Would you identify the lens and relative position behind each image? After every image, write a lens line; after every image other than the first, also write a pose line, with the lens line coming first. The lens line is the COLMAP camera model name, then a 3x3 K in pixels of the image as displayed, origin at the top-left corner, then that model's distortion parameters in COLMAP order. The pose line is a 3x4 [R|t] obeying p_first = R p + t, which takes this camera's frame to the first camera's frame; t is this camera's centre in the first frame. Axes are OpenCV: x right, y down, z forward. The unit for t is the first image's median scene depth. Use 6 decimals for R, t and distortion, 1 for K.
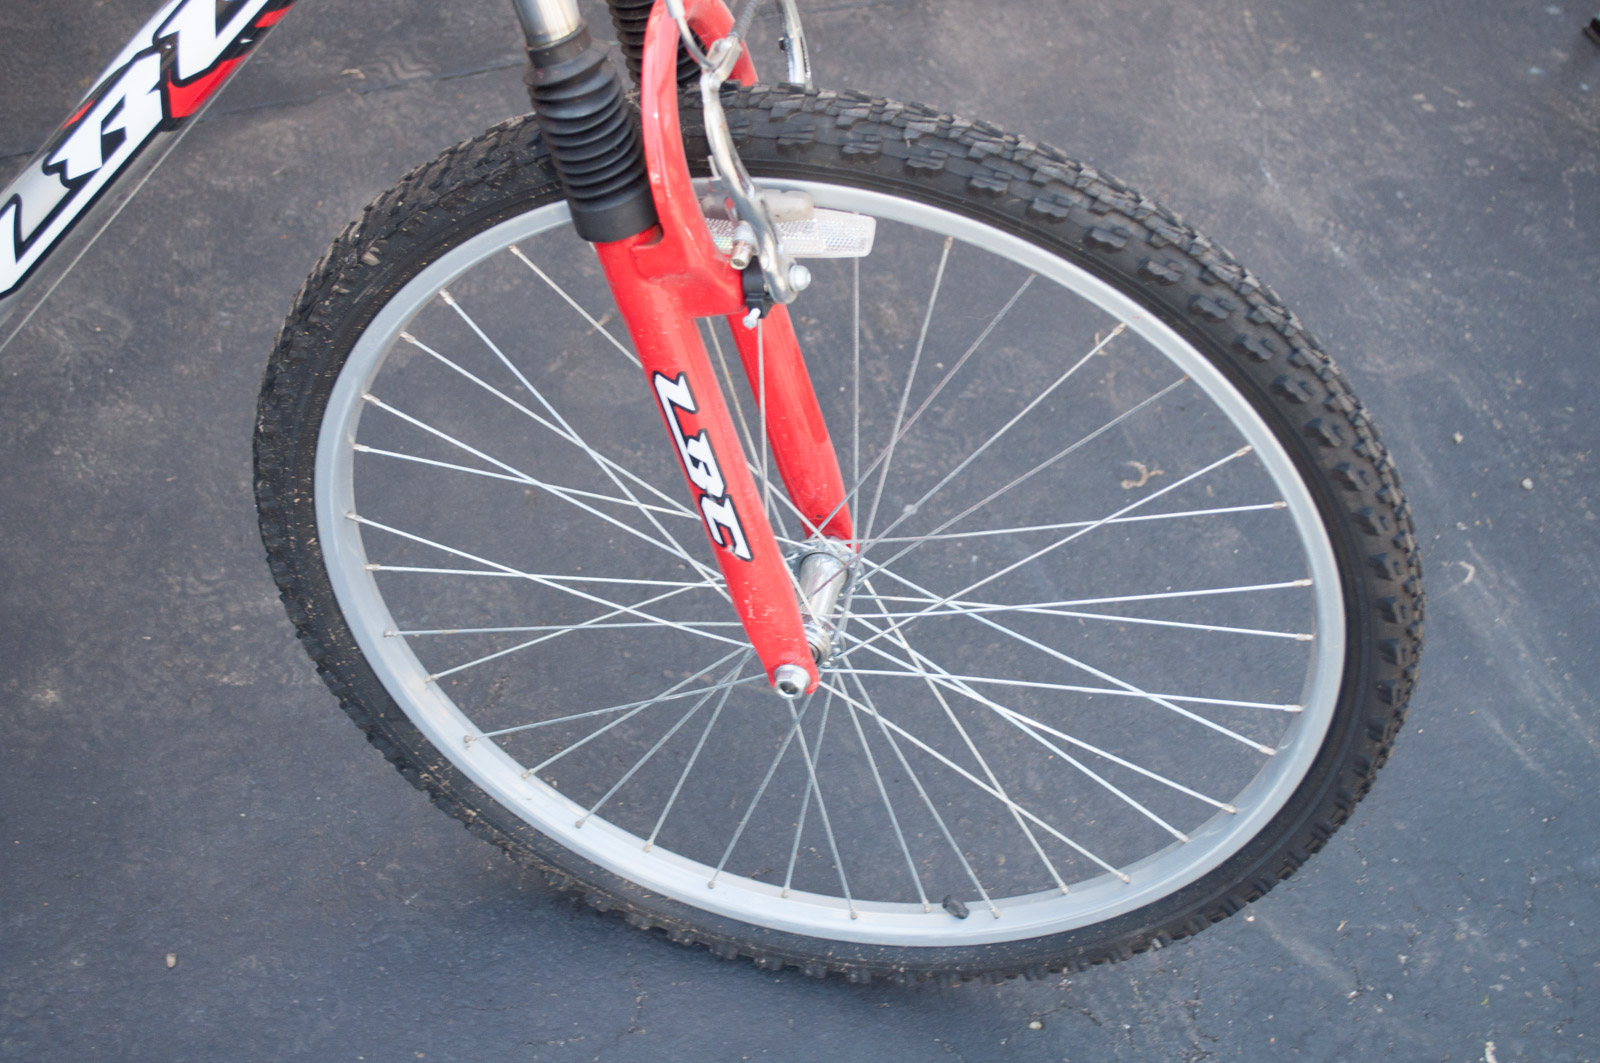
lens RADIAL K [[2234.4, 0, 800.0], [0, 2234.4, 531.5], [0, 0, 1]] dist [0.005785, -0.025609]
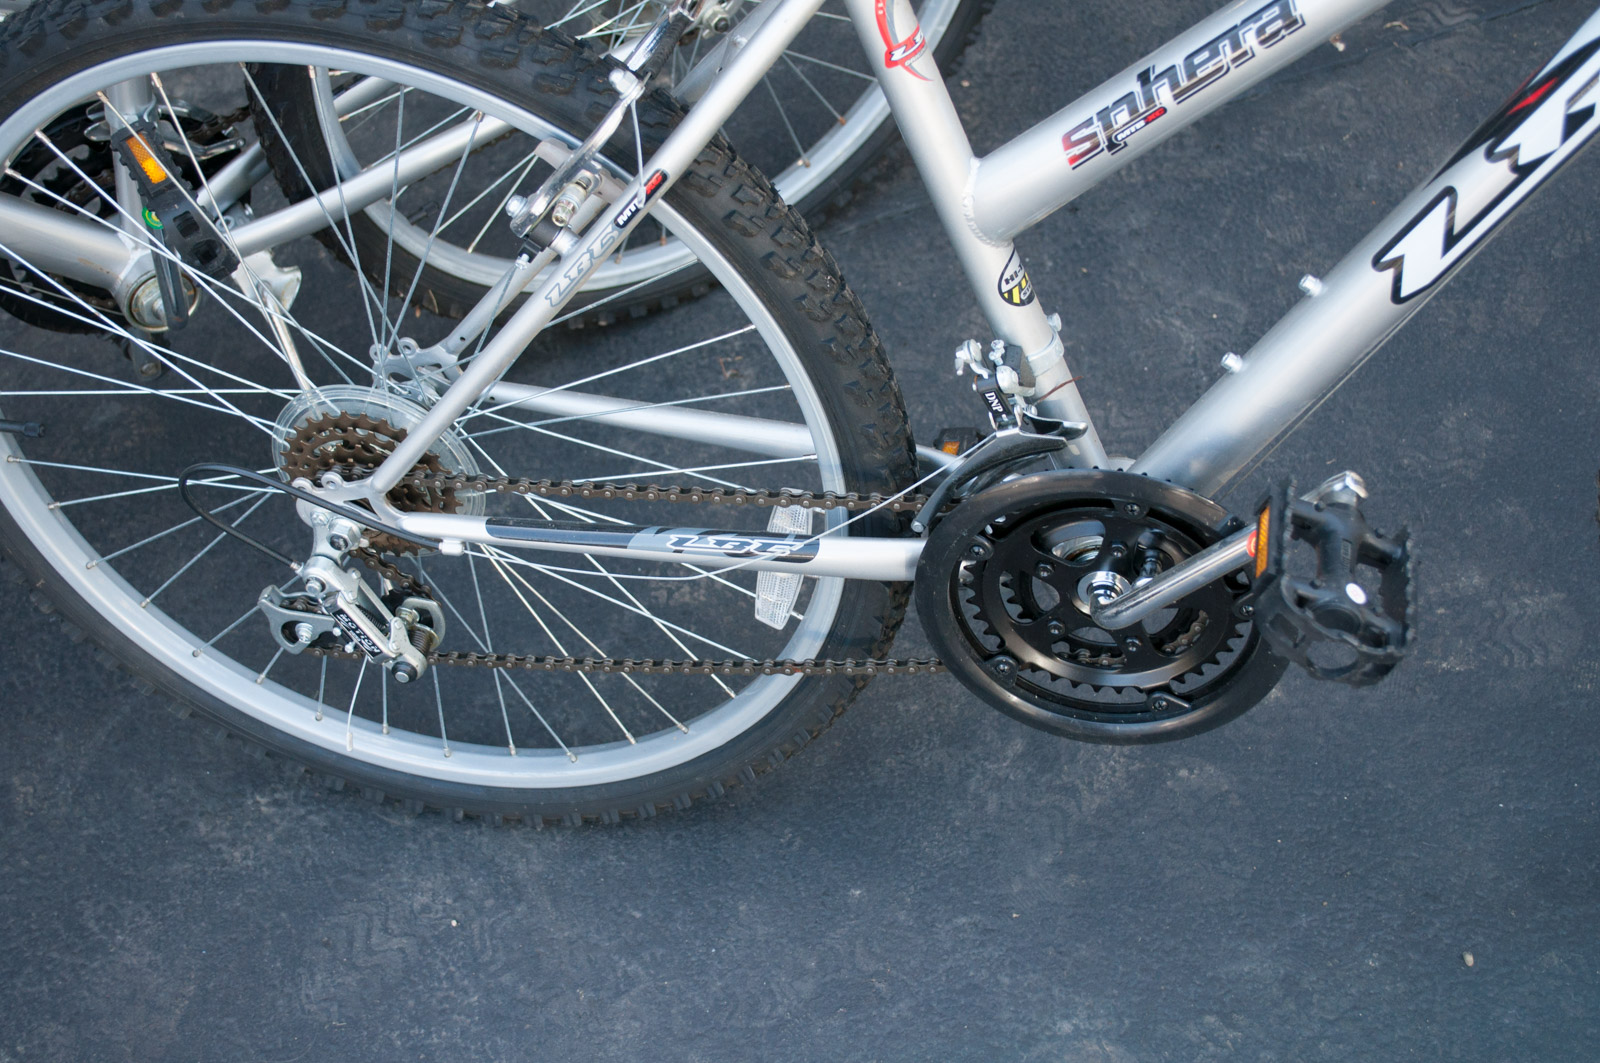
lens RADIAL K [[2234.4, 0, 800.0], [0, 2234.4, 531.5], [0, 0, 1]] dist [0.005785, -0.025609]
pose [[0.957047, -0.065901, -0.282343, -0.216904], [0.072533, 0.997280, 0.013088, -0.021509], [0.280712, -0.033005, 0.959224, -0.005057]]
